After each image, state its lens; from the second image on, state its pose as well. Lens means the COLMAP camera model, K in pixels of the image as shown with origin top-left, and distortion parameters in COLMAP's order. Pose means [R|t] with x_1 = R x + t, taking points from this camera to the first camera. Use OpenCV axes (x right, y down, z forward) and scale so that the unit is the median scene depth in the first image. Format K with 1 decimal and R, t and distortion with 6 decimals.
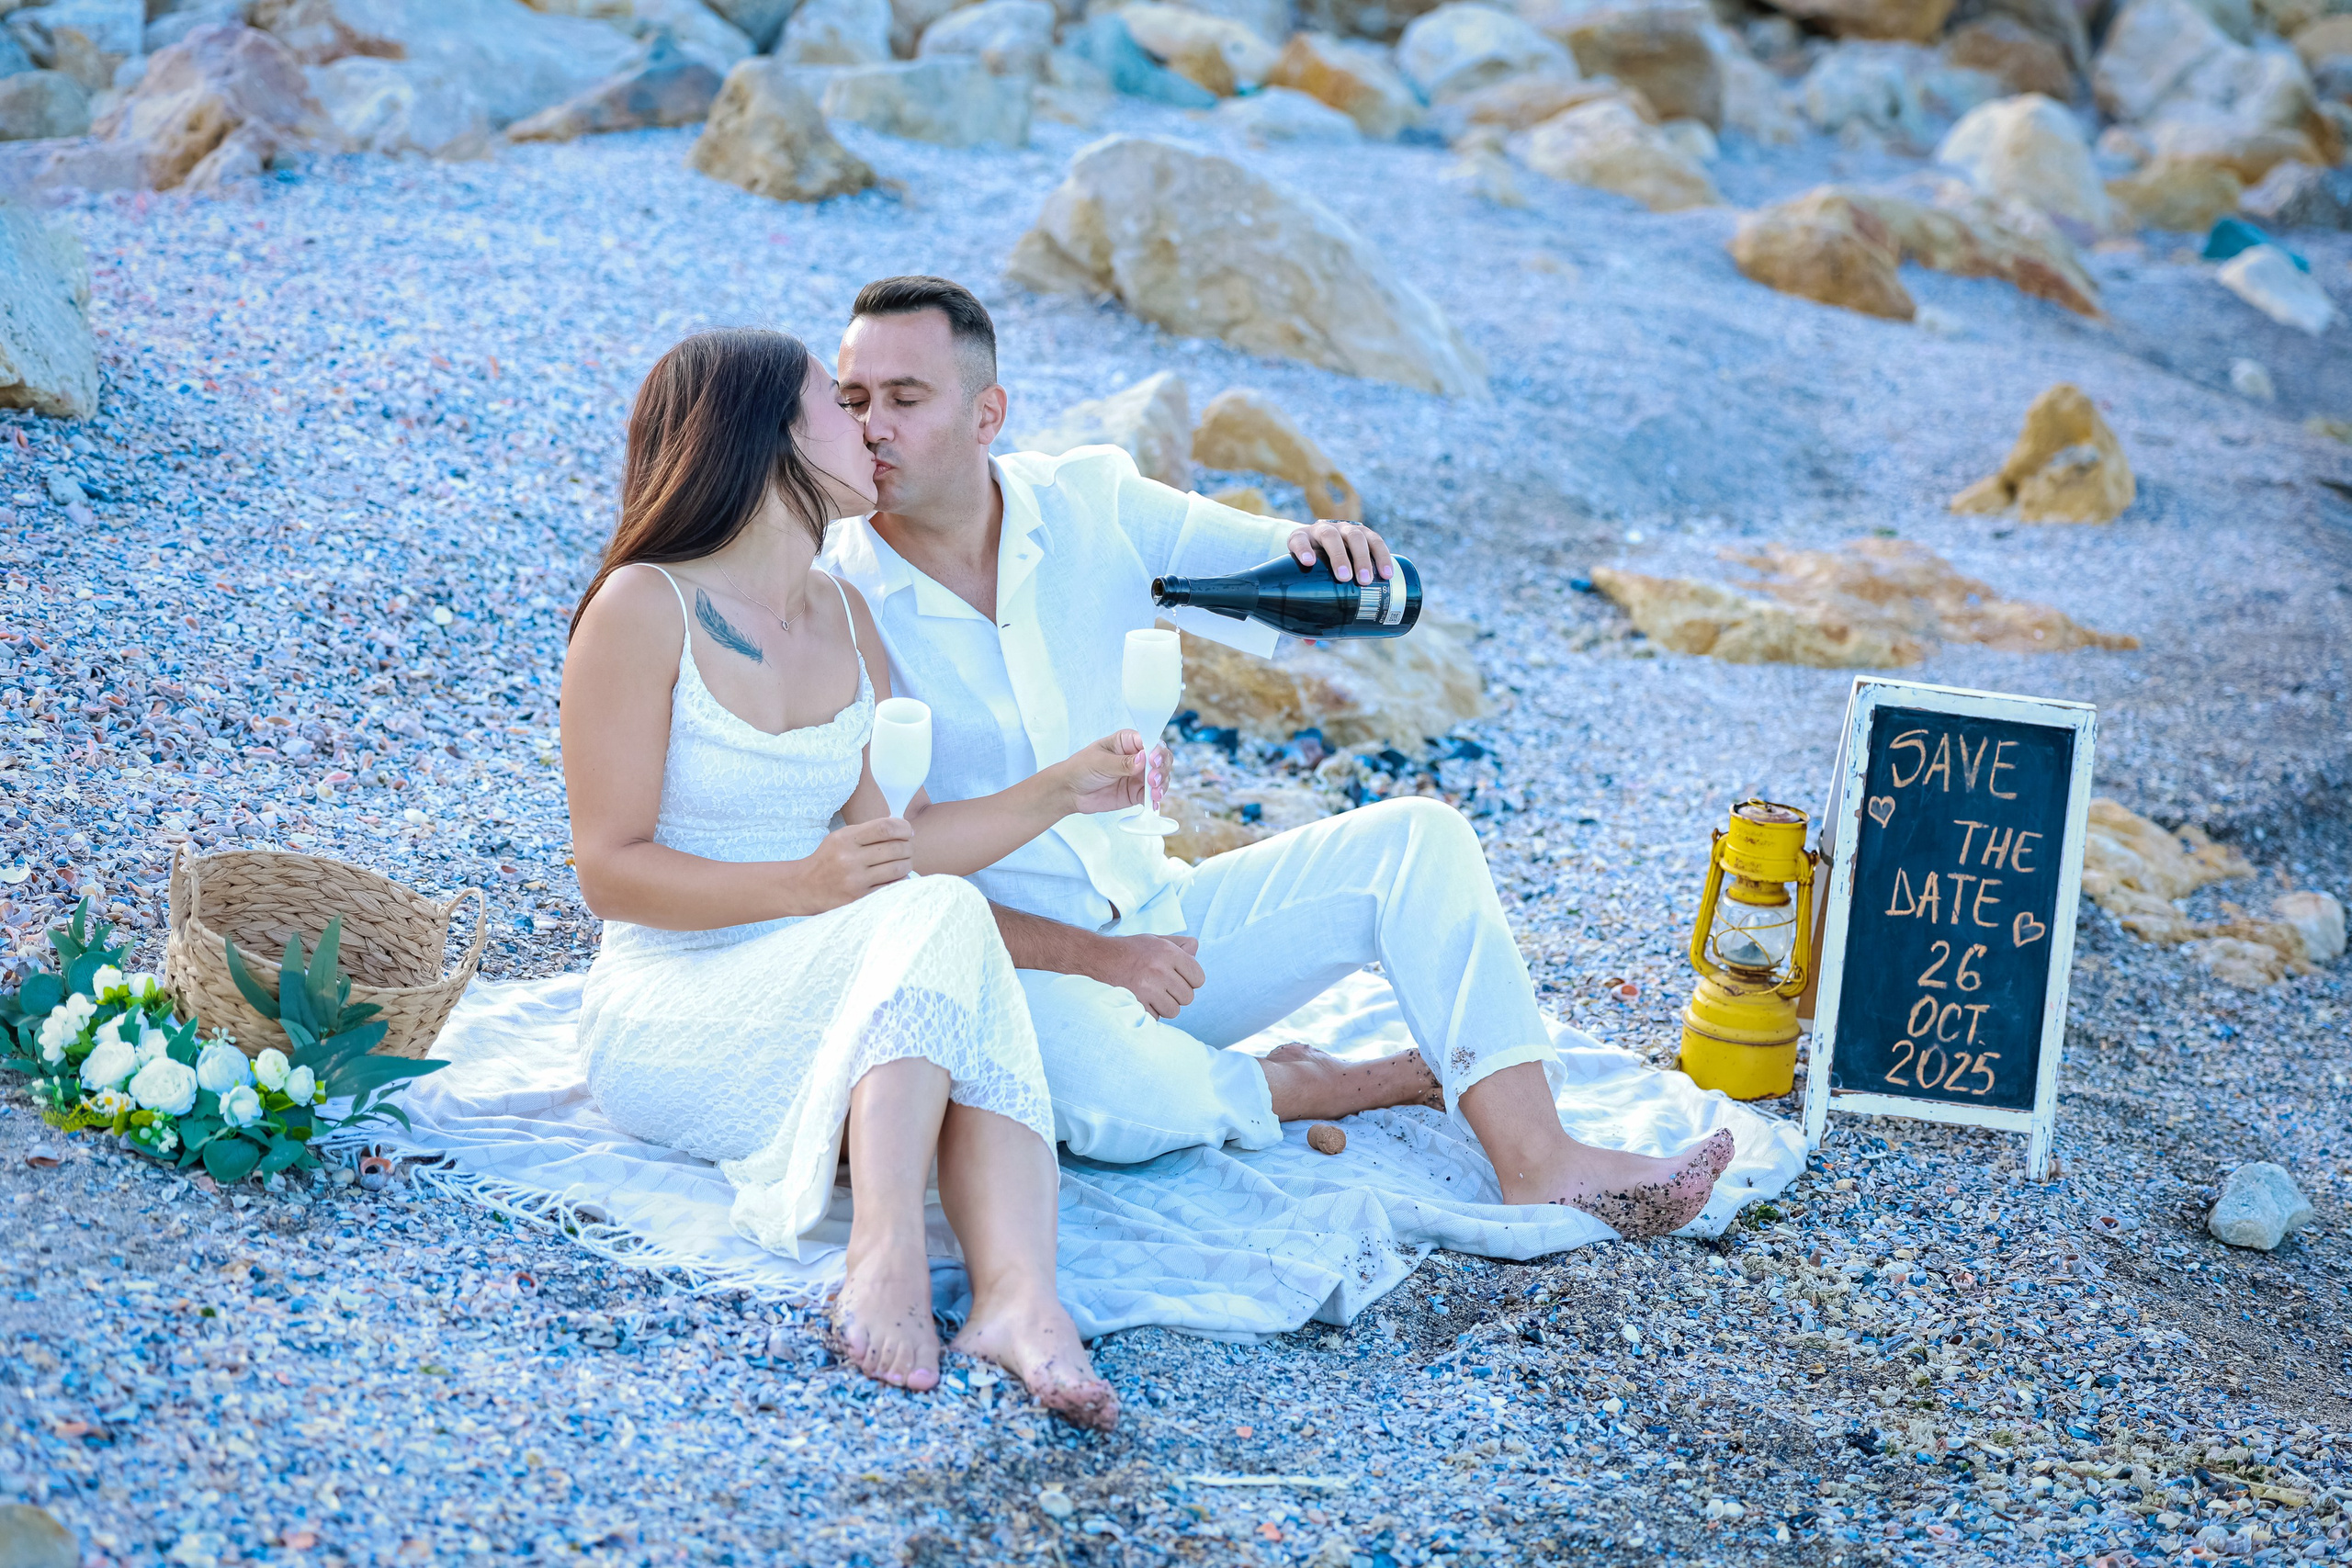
lens RADIAL K [[4749.5, 0, 1176.0], [0, 4749.5, 784.0], [0, 0, 1]] dist [0.027596, -0.187918]
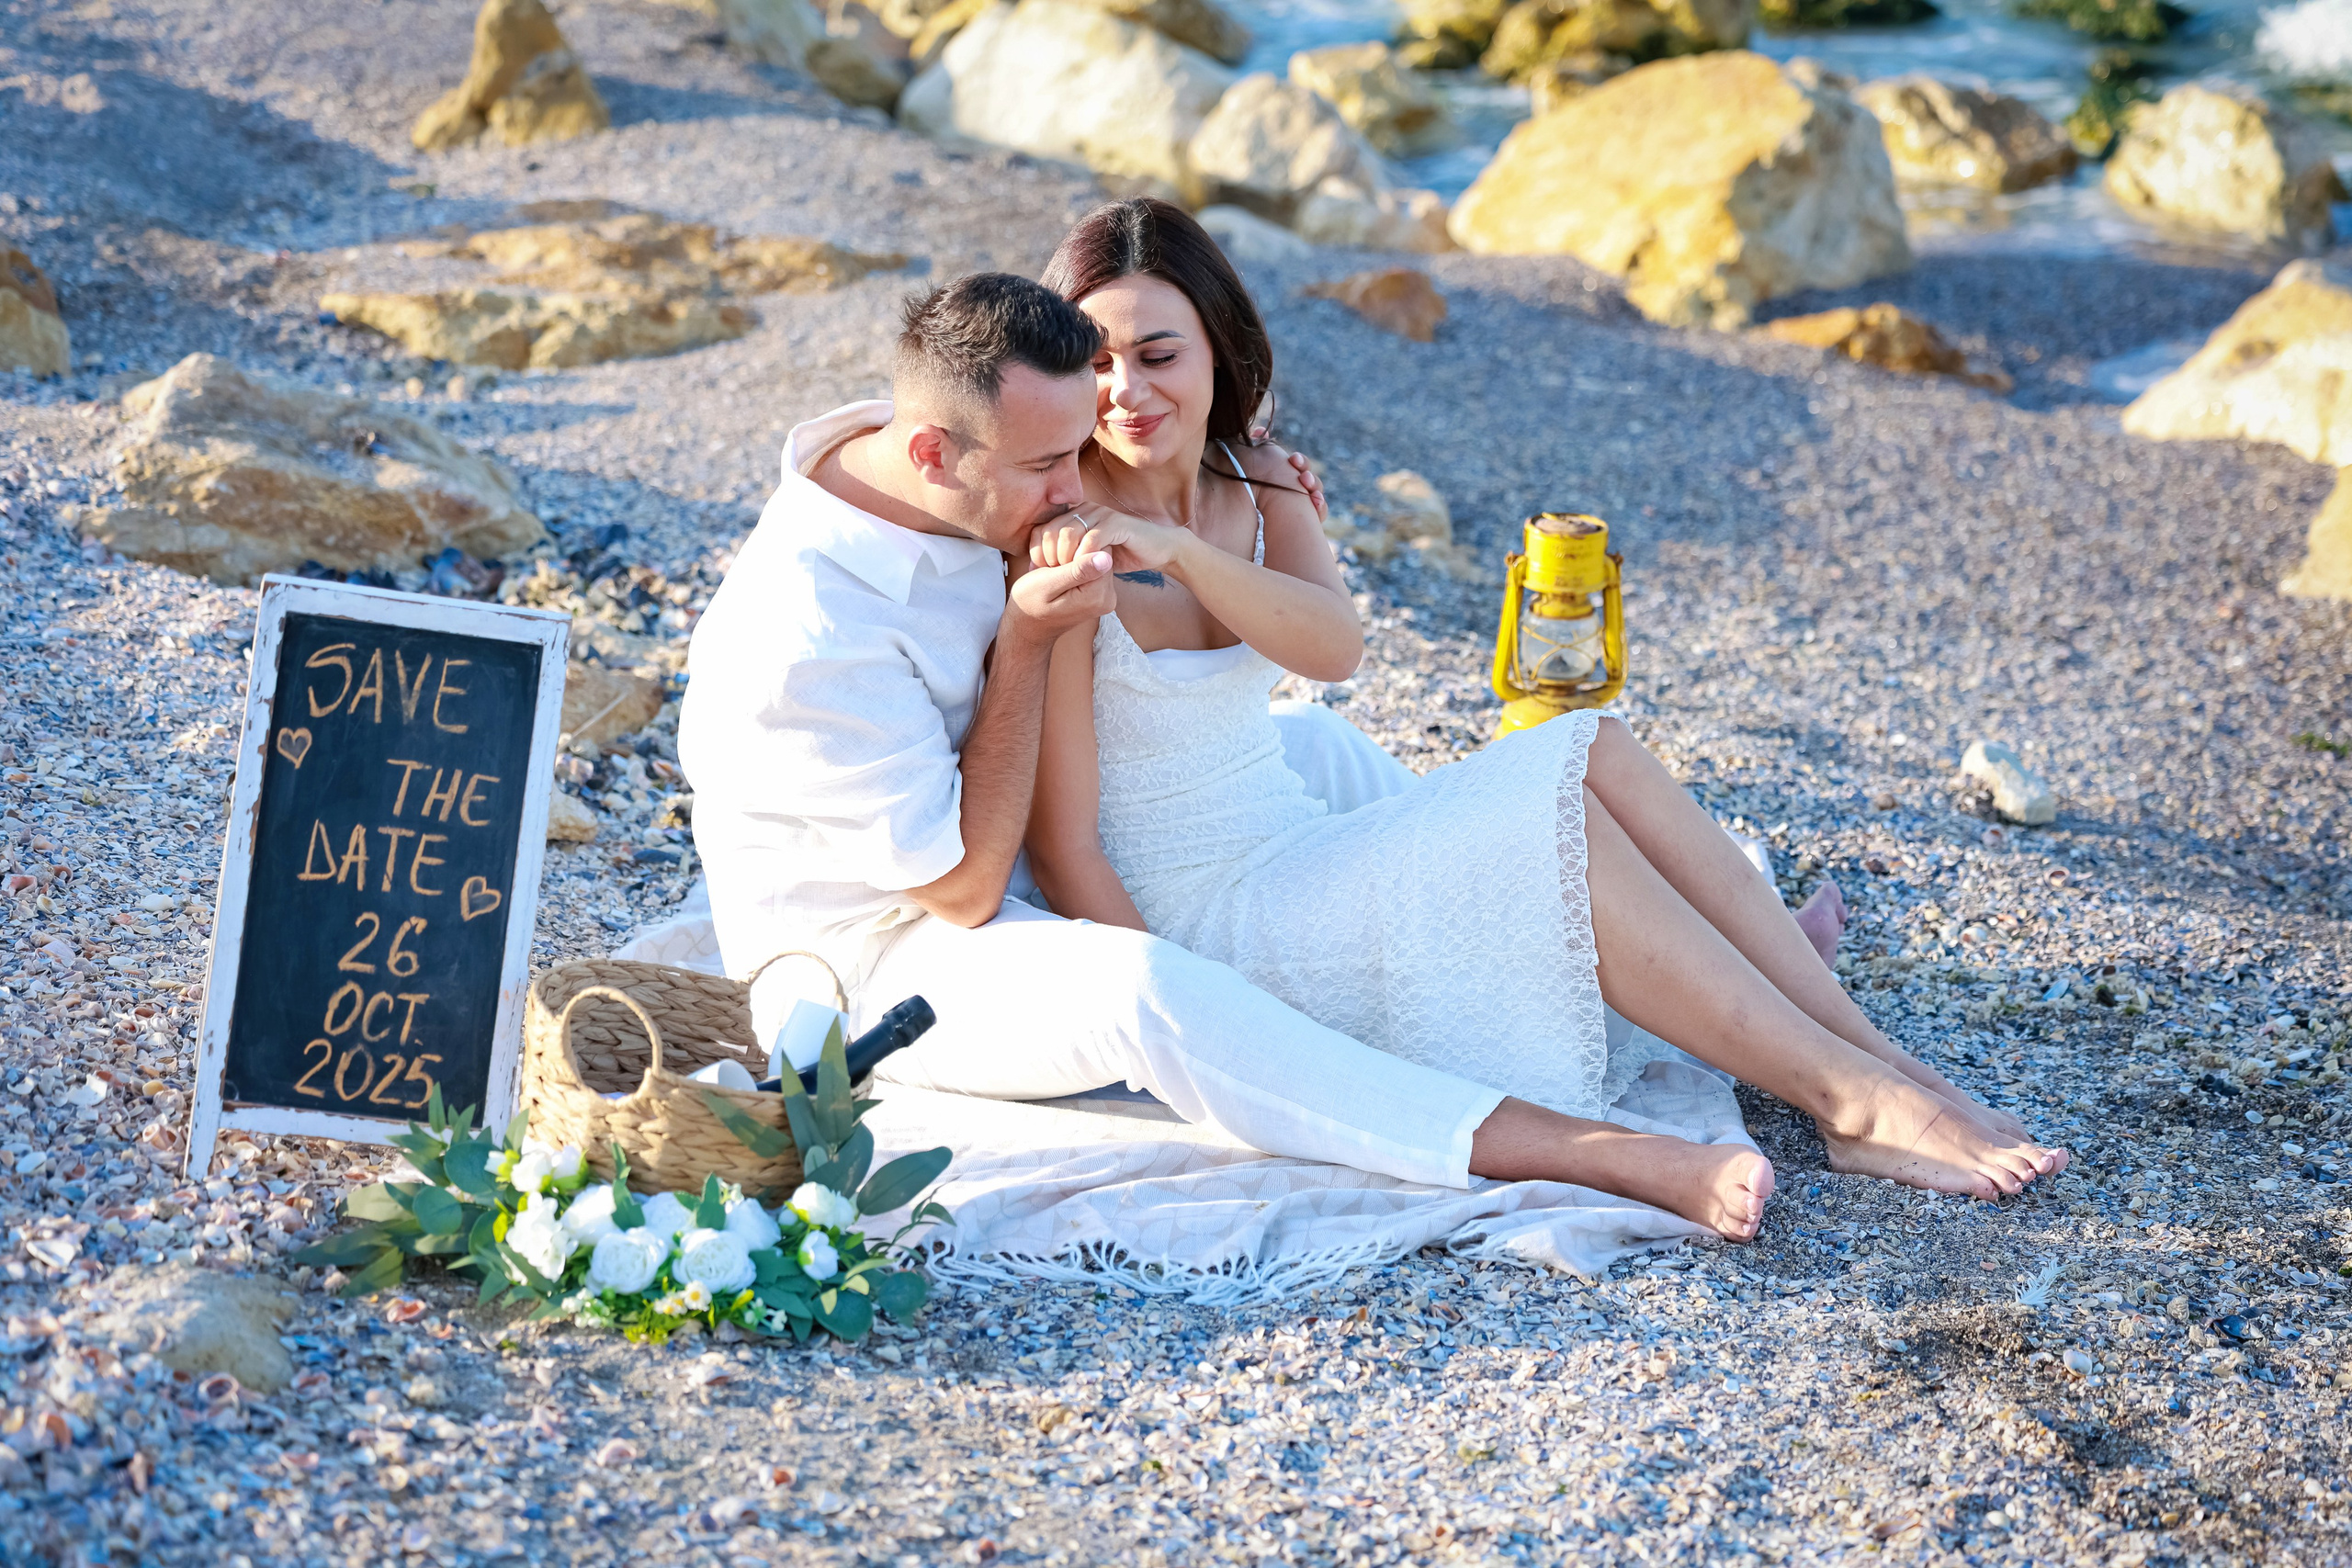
lens RADIAL K [[5435.2, 0, 1179.7], [0, 5435.2, 722.9], [0, 0, 1]] dist [0.076724, -0.482044]
pose [[0.794910, -0.250582, 0.552563, -0.510307], [0.200044, 0.968047, 0.151218, -0.125643], [-0.572800, -0.009667, 0.819638, 0.104233]]
